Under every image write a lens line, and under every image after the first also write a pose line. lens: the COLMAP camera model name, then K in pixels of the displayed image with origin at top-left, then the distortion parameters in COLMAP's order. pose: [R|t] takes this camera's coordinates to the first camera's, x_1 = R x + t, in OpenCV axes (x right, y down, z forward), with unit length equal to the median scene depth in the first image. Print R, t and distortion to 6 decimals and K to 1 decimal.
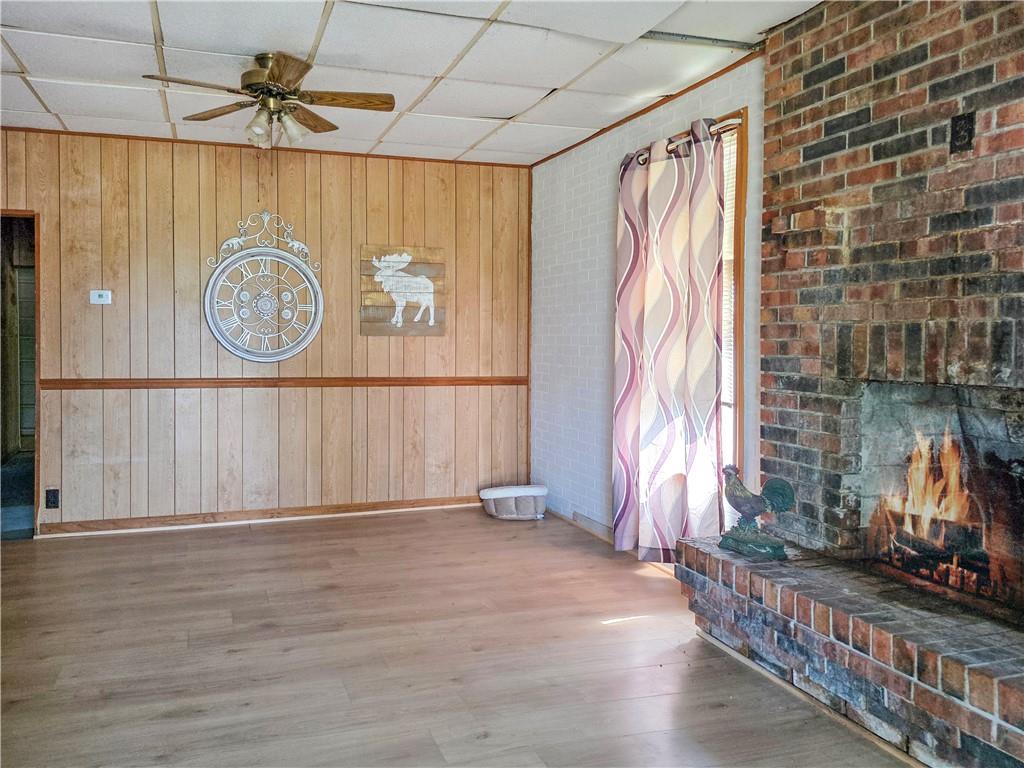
lens RADIAL K [[748.2, 0, 447.1], [0, 748.2, 359.1], [0, 0, 1]] dist [0.080996, -0.094064]
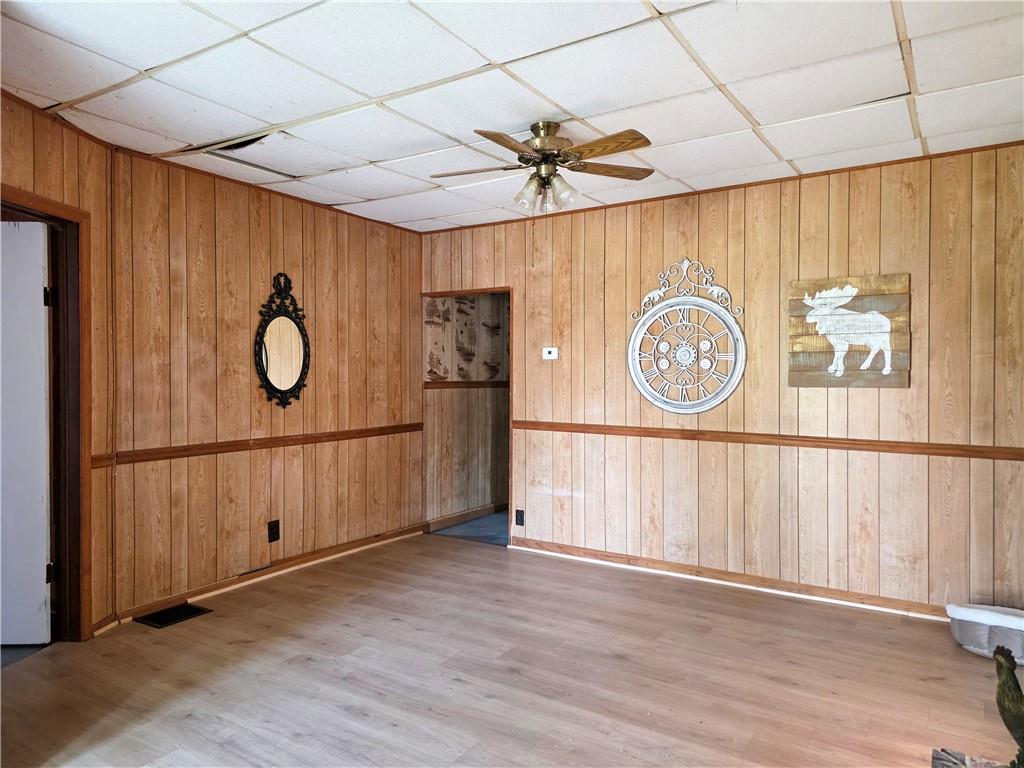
lens RADIAL K [[723.9, 0, 512.0], [0, 723.9, 384.0], [0, 0, 1]] dist [0.088169, -0.085262]
pose [[0.615234, 0.009933, -0.788282, 0.389186], [-0.020065, 0.999794, -0.003061, -0.028499], [0.788089, 0.017700, 0.615307, 0.256097]]
